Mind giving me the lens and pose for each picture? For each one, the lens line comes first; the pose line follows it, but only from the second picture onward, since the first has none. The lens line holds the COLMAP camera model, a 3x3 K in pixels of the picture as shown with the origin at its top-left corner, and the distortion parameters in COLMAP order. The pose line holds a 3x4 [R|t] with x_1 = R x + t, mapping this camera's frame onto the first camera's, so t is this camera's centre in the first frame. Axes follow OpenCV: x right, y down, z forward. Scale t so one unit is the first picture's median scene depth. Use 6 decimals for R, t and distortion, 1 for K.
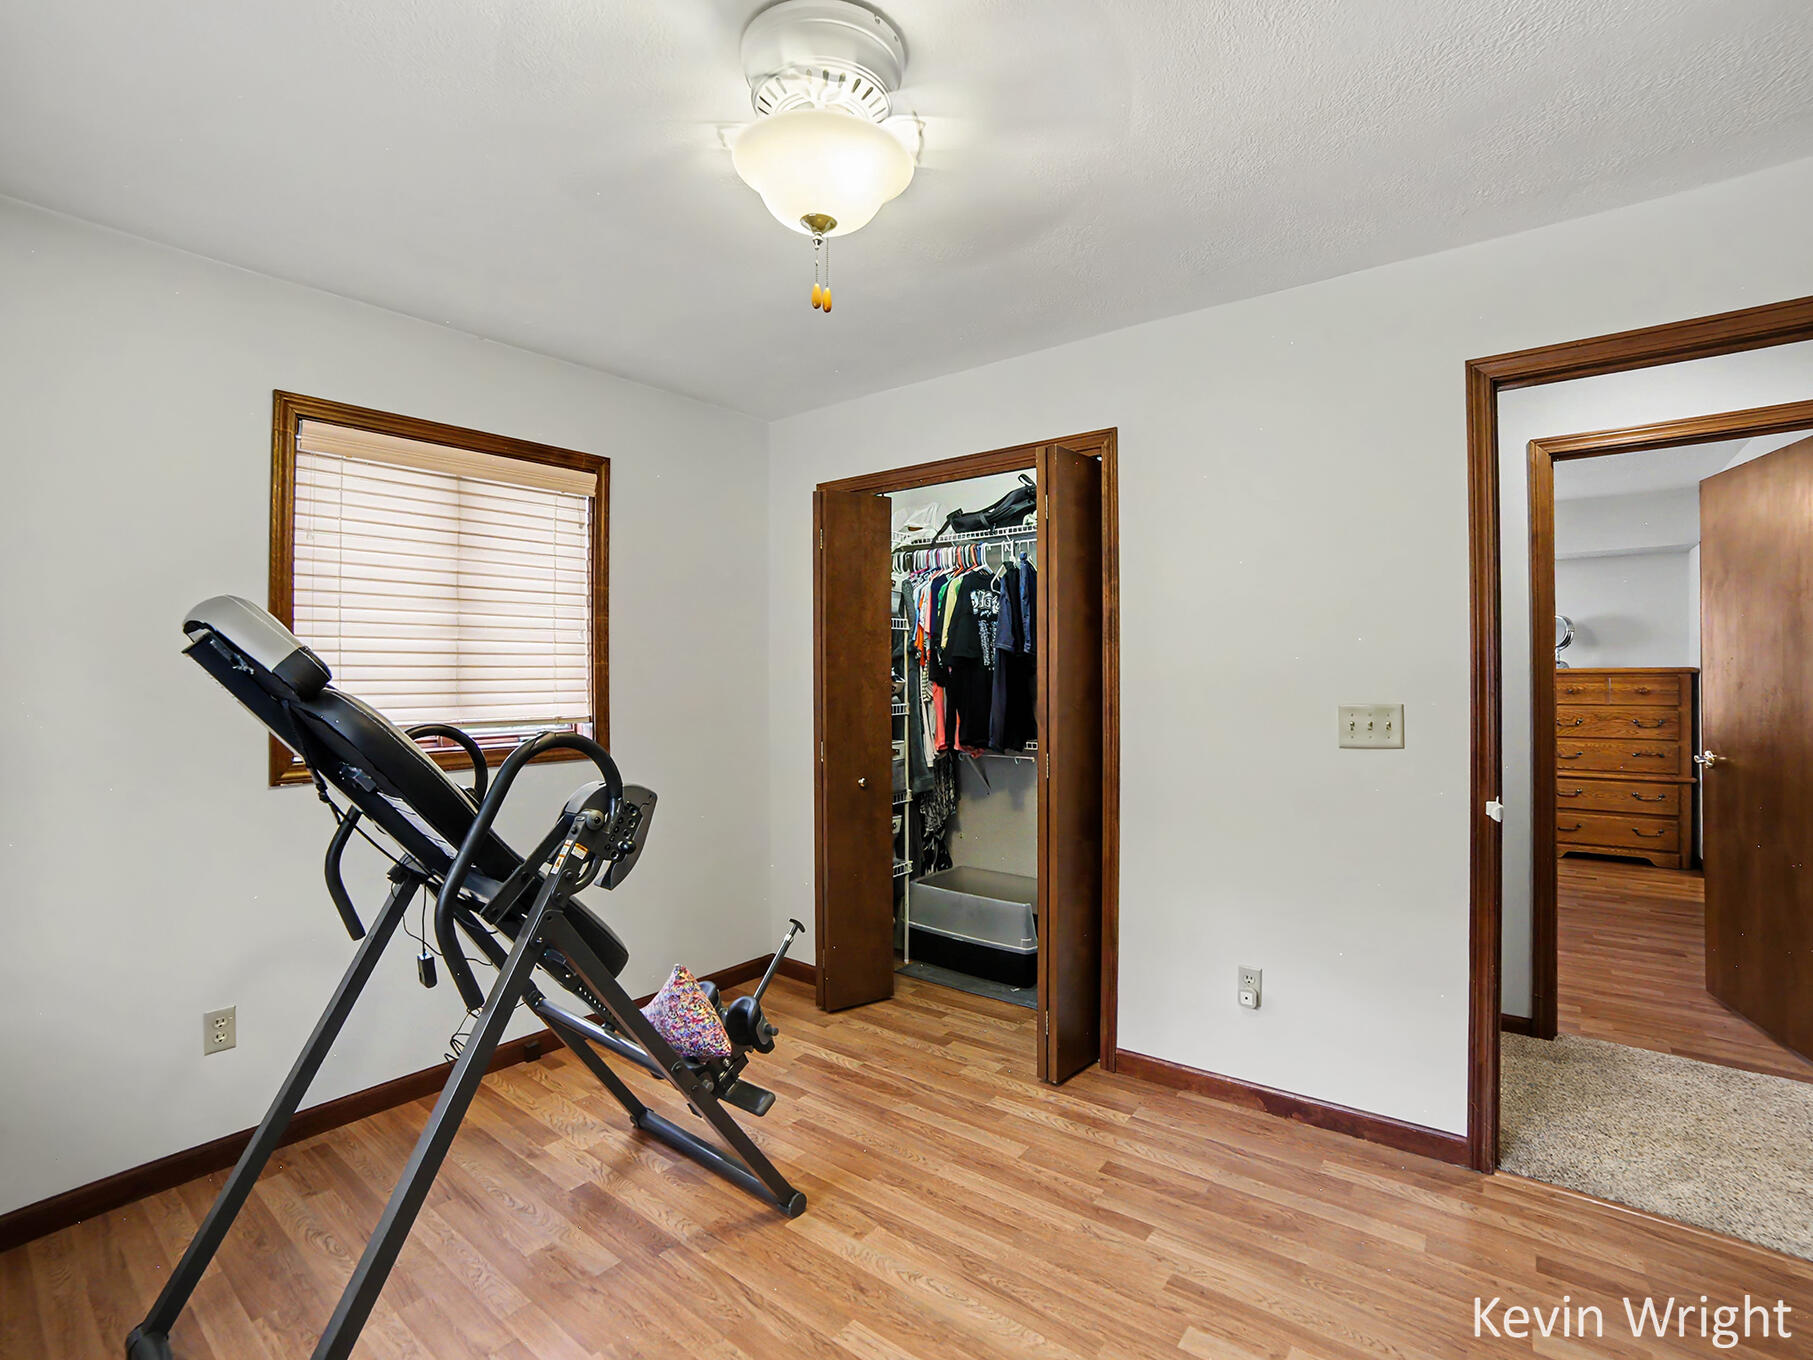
lens RADIAL K [[854.0, 0, 906.5], [0, 854.0, 680.0], [0, 0, 1]] dist [-0.036922, 0.000233]
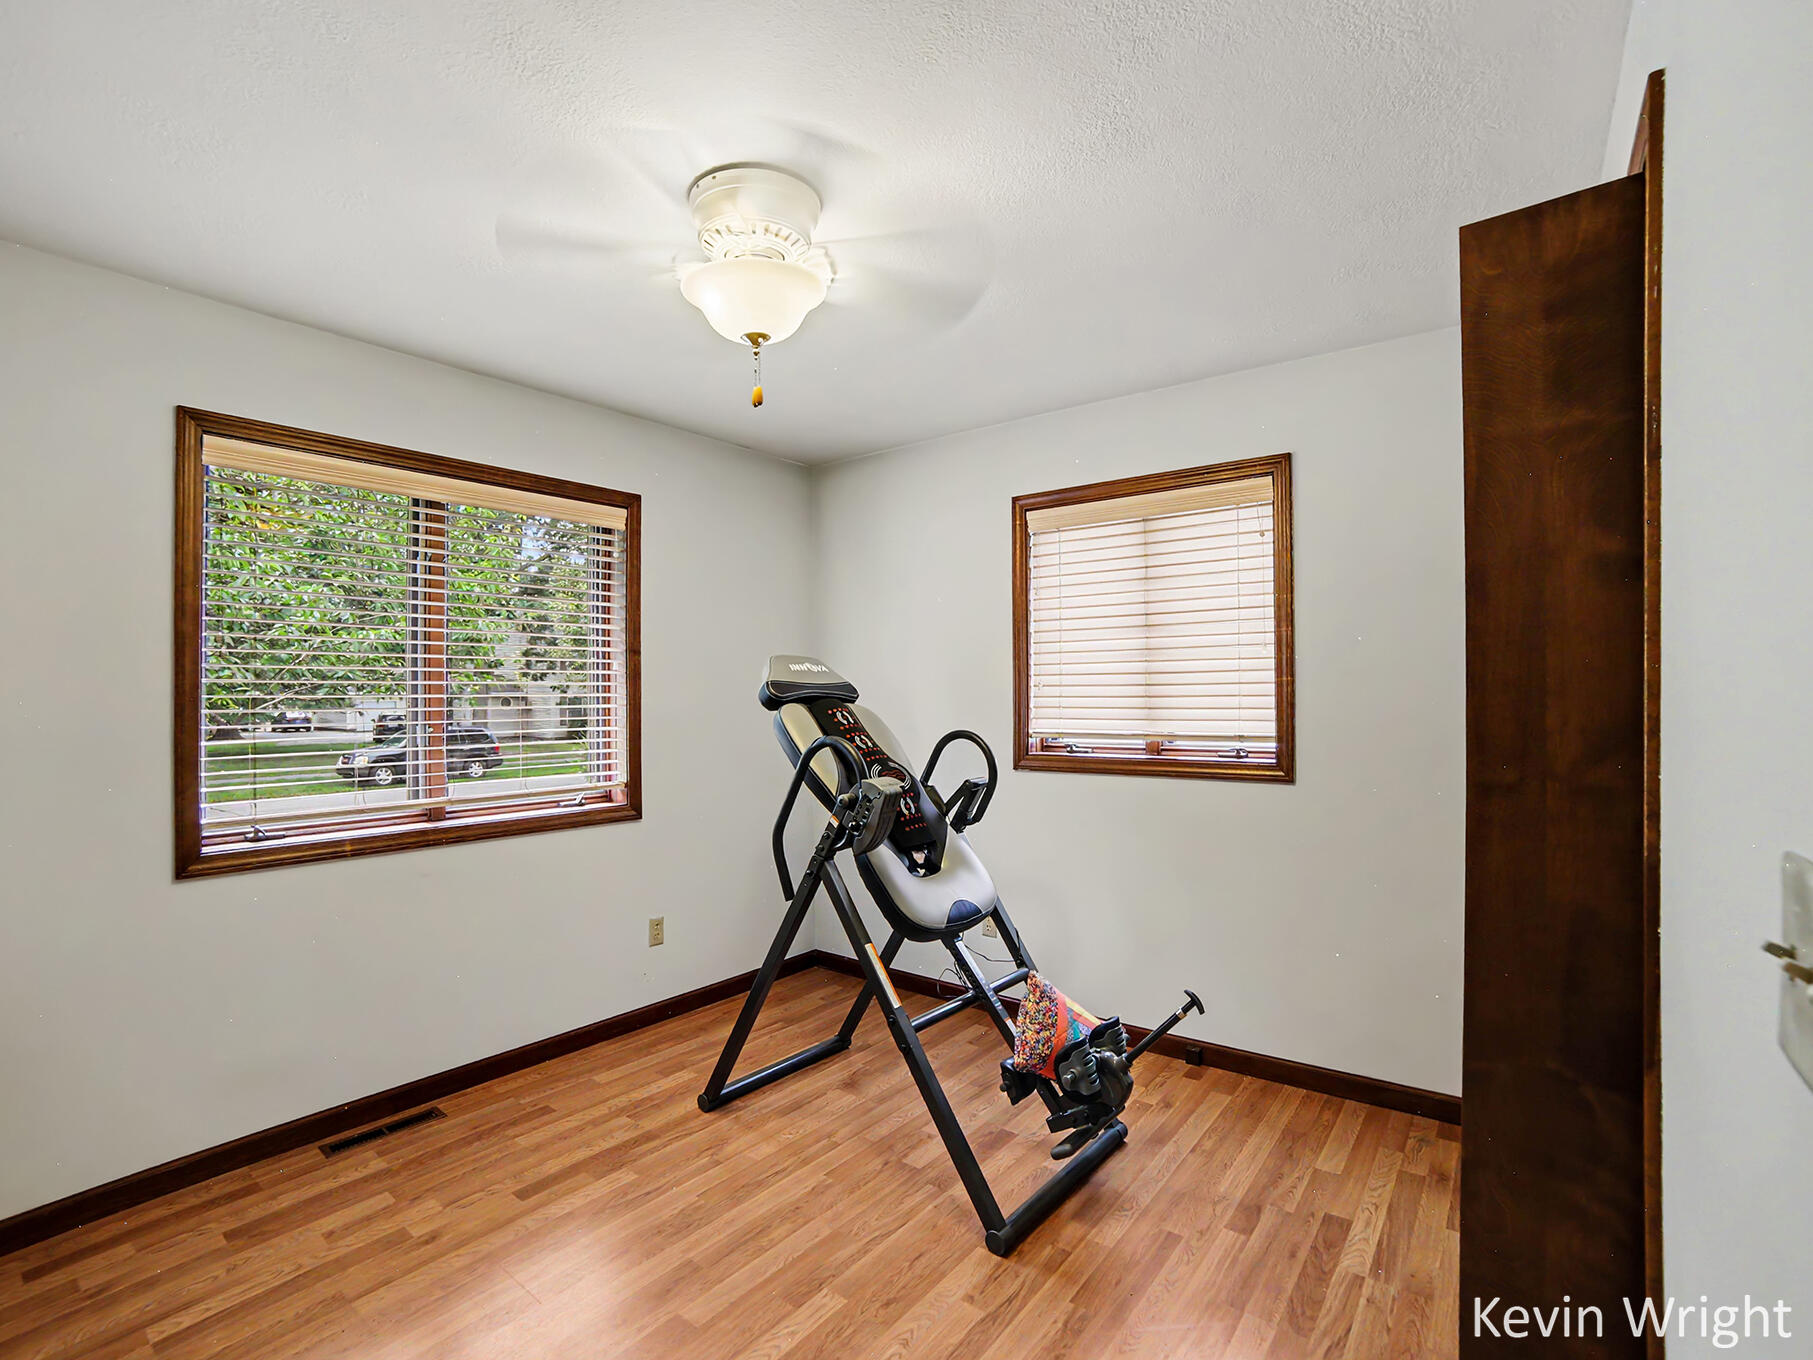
lens RADIAL K [[857.8, 0, 903.3], [0, 857.8, 701.7], [0, 0, 1]] dist [-0.051350, 0.000058]
pose [[0.002515, 0.007979, -0.999965, 0.625724], [-0.007772, 0.999938, 0.007959, 0.000294], [0.999967, 0.007752, 0.002577, 0.674953]]
